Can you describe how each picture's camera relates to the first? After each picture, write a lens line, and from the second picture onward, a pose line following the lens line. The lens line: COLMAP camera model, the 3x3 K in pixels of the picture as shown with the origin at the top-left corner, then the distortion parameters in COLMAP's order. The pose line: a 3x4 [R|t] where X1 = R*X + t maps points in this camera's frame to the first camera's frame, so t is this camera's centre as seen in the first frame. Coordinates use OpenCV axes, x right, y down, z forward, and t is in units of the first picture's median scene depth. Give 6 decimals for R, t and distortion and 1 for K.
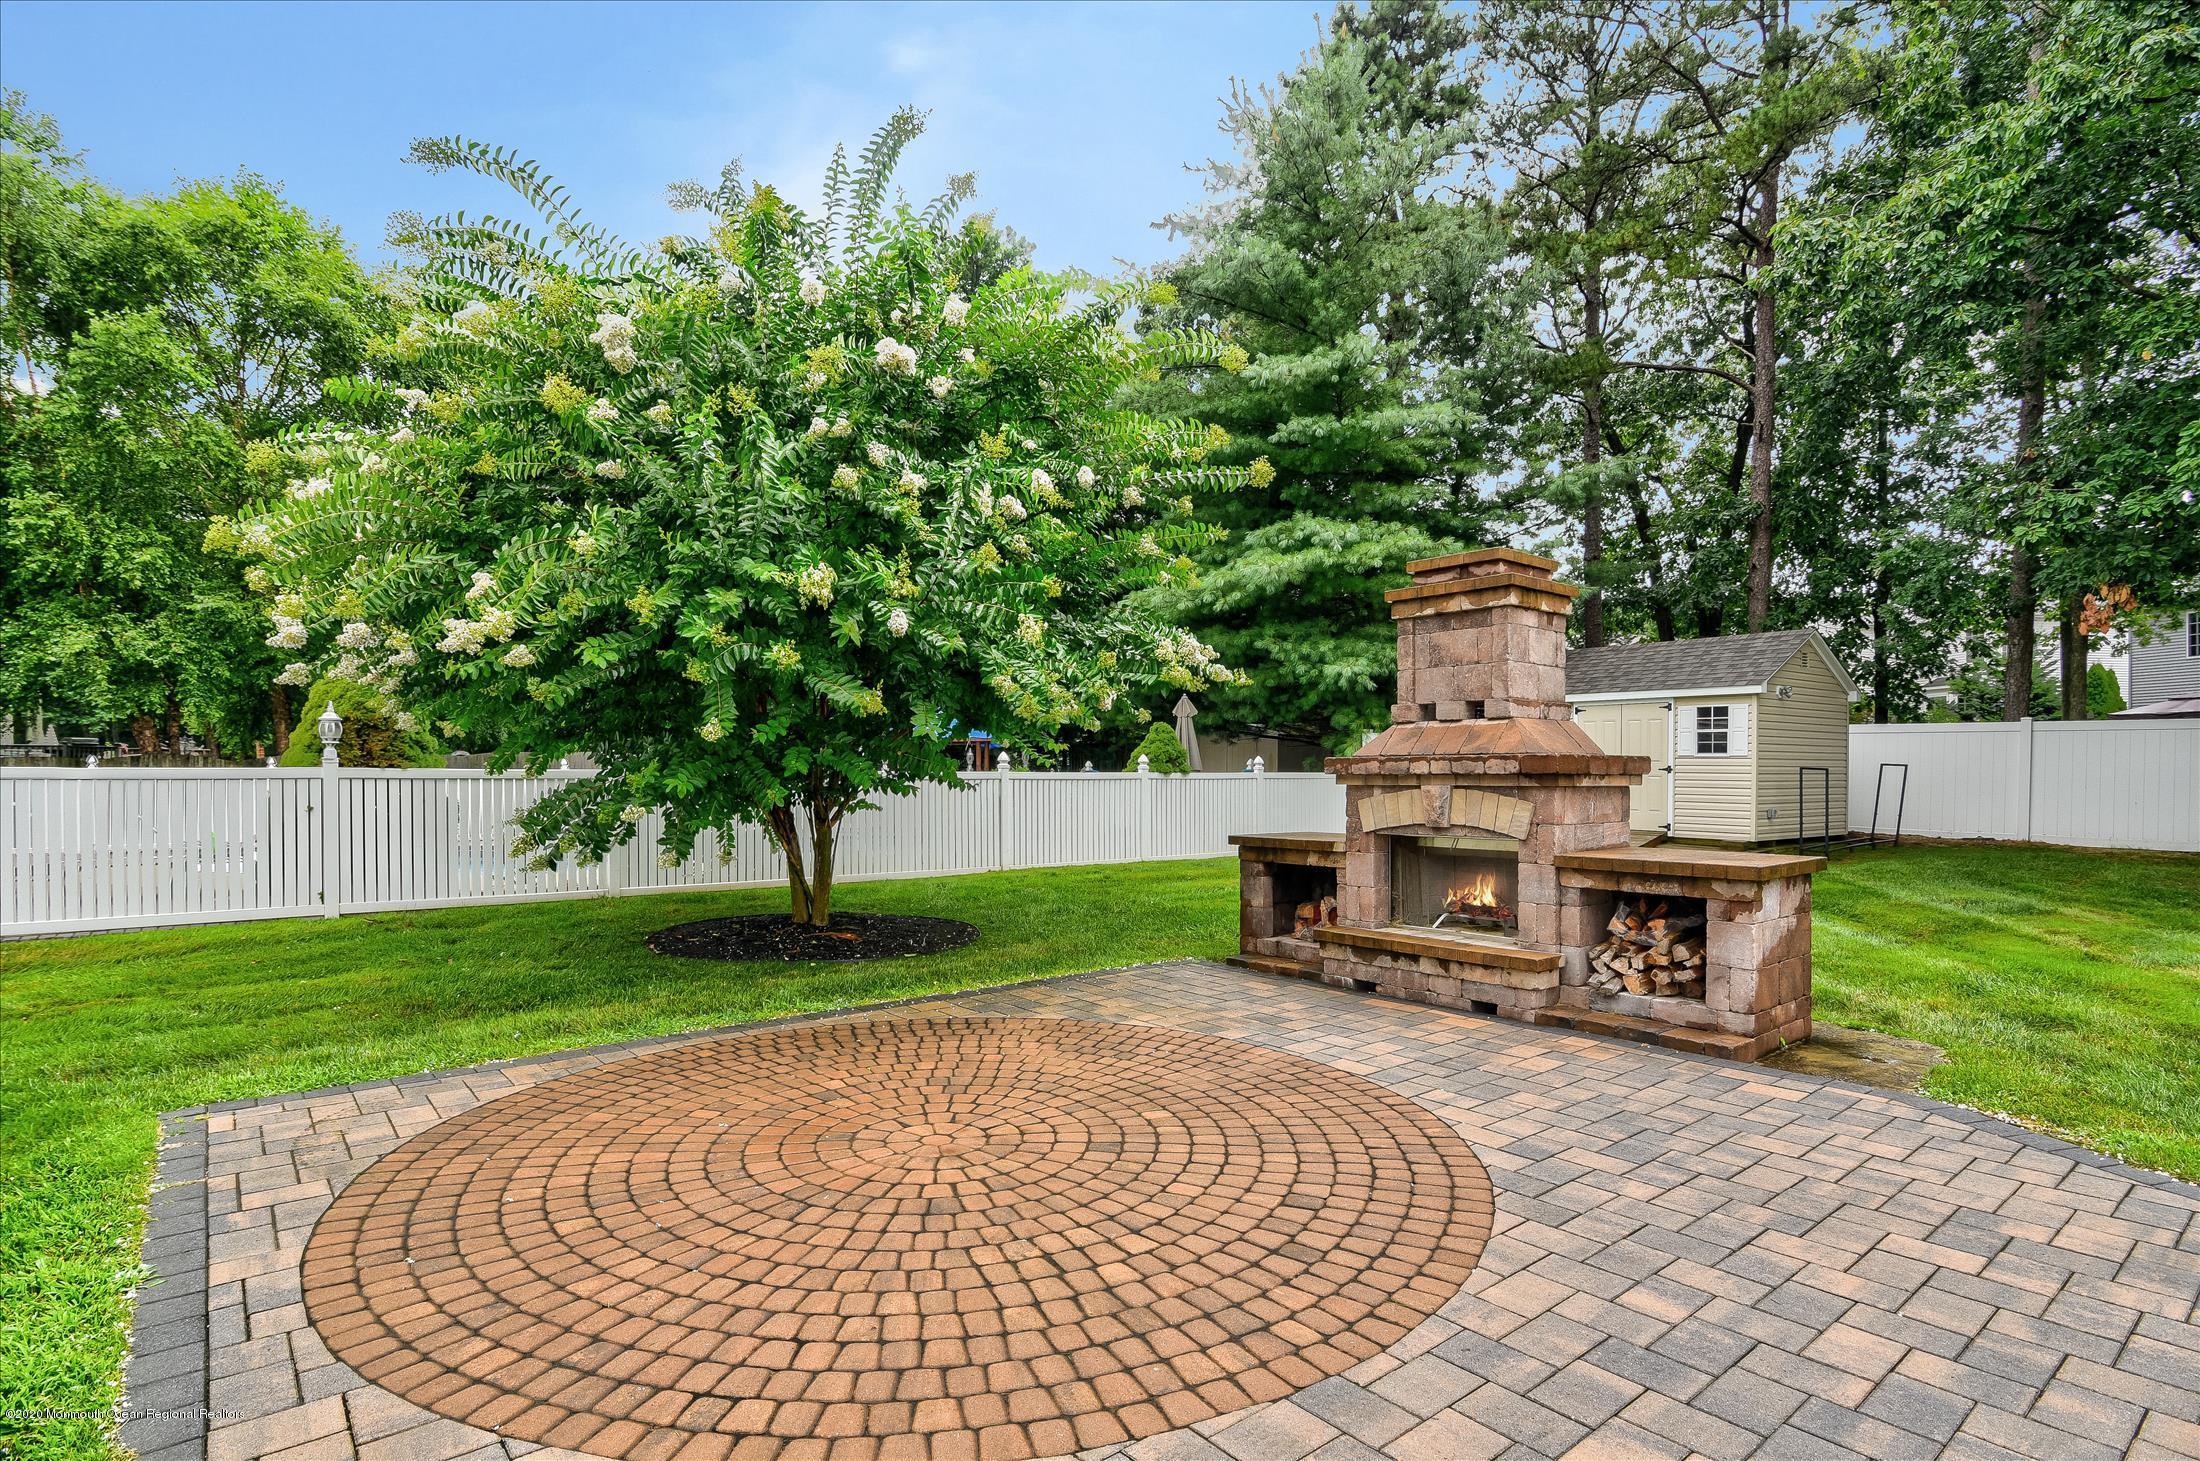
lens RADIAL K [[1103.9, 0, 1094.8], [0, 1103.9, 773.6], [0, 0, 1]] dist [-0.017300, 0.000173]
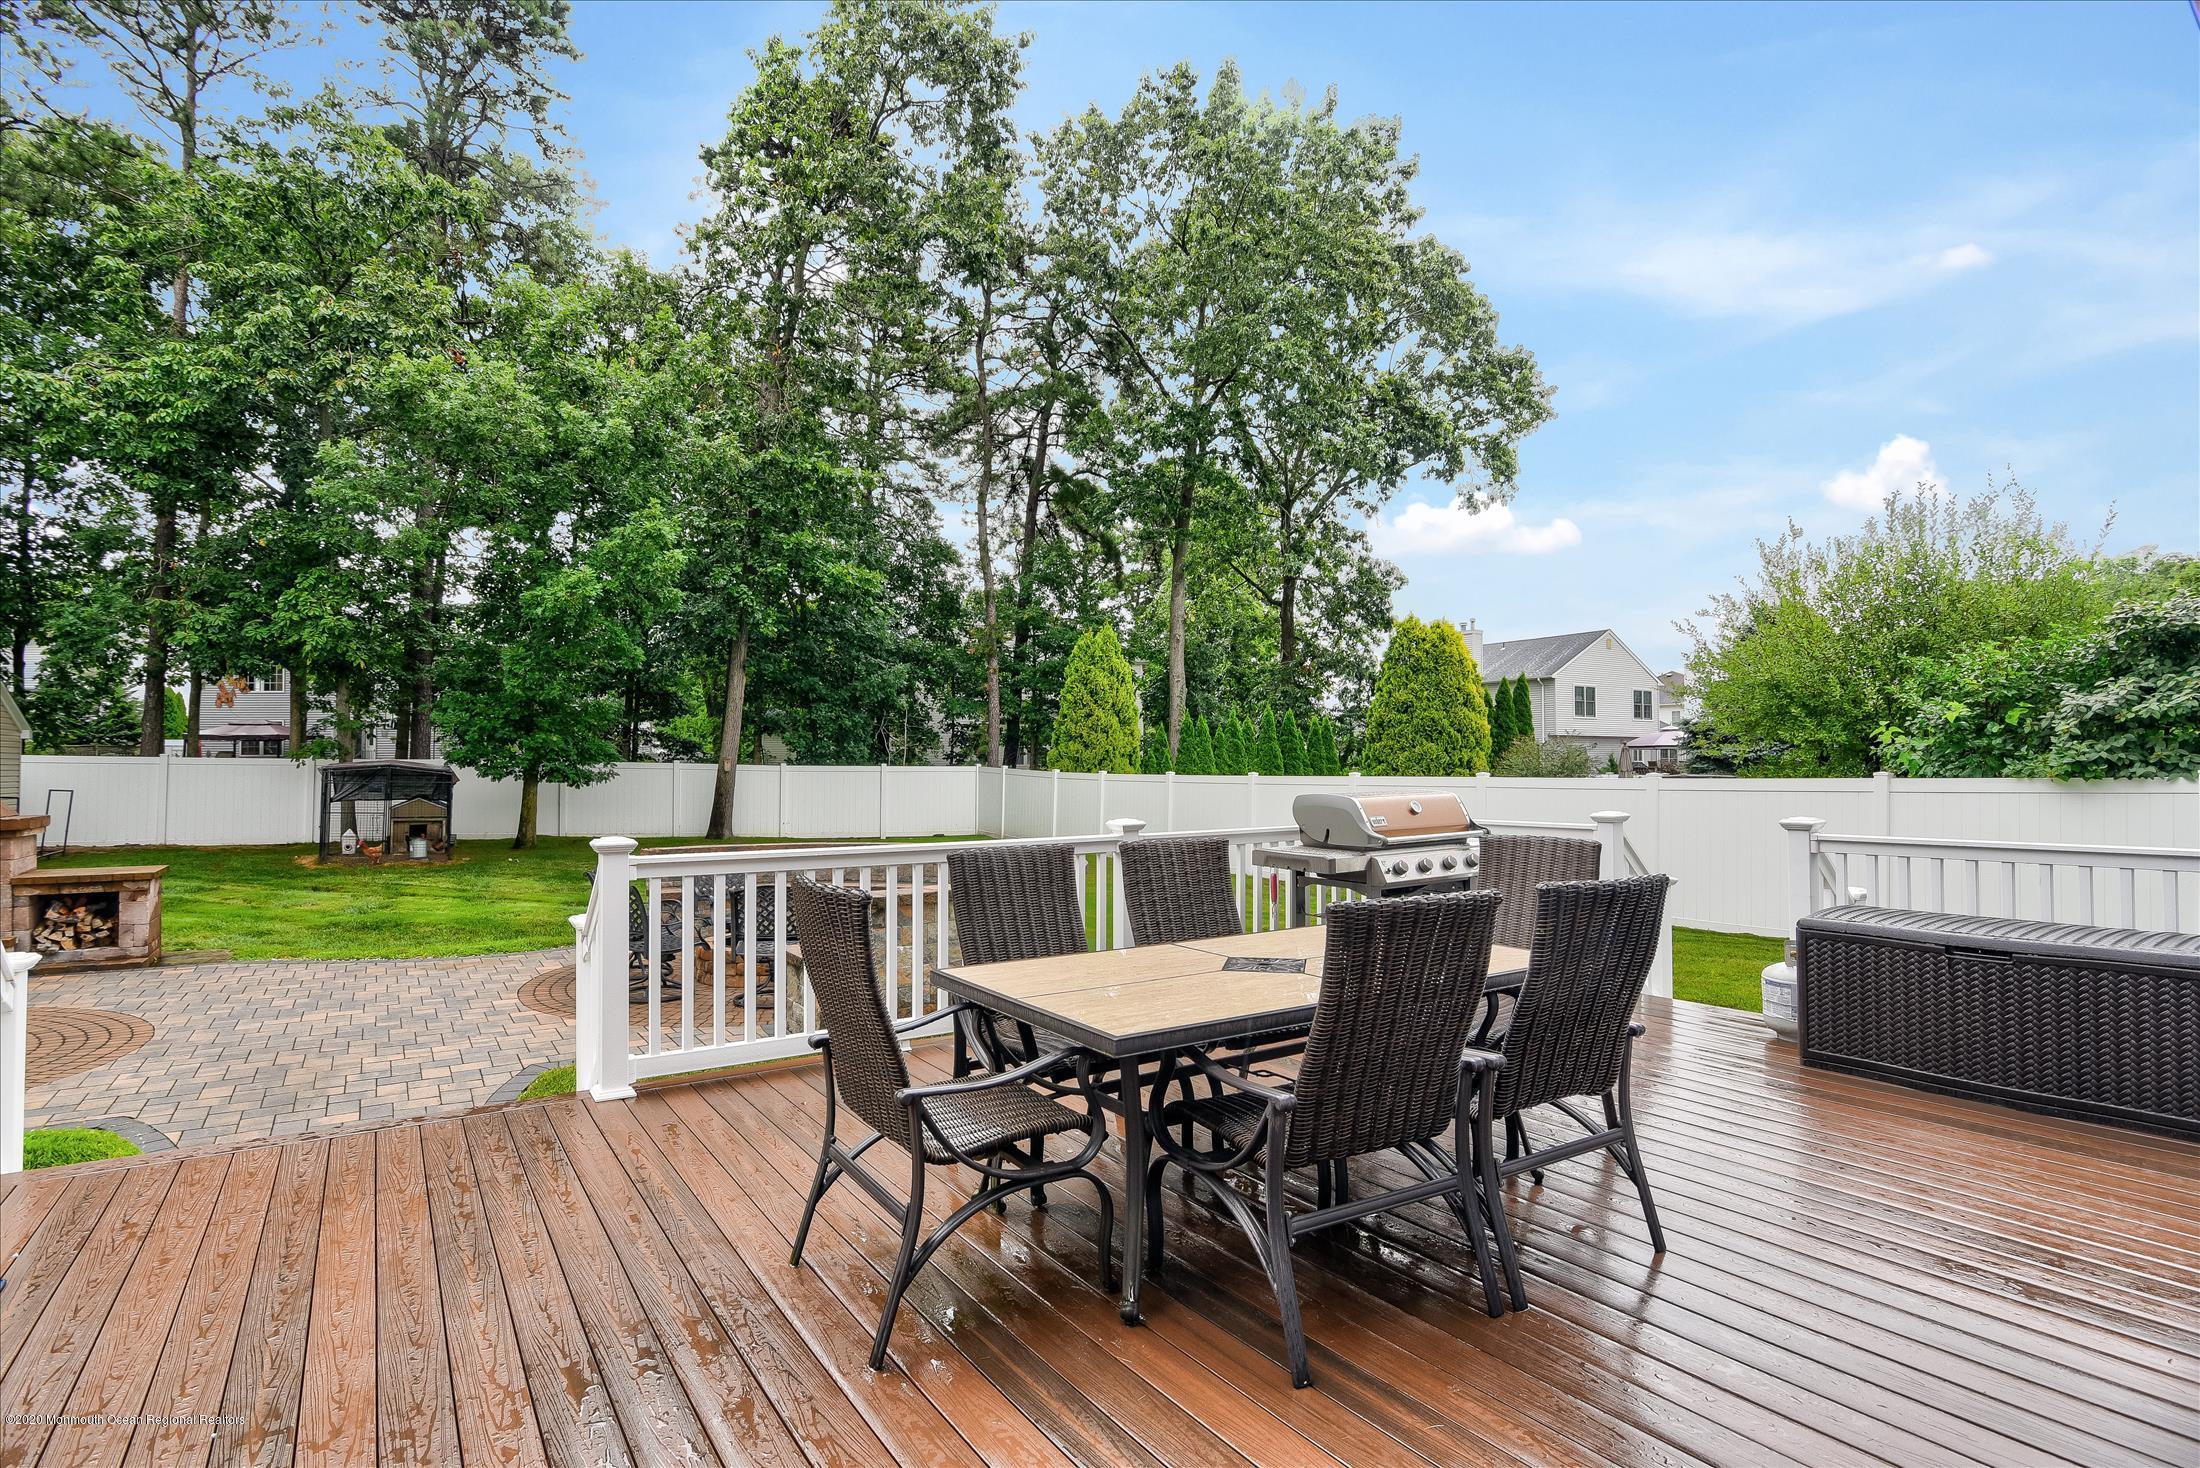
lens RADIAL K [[1085.1, 0, 1083.5], [0, 1085.1, 743.3], [0, 0, 1]] dist [-0.016249, -0.000077]
pose [[0.097623, 0.020575, 0.995011, -0.394478], [0.002726, 0.999777, -0.020941, -0.035077], [-0.995220, 0.004757, 0.097545, -0.298517]]
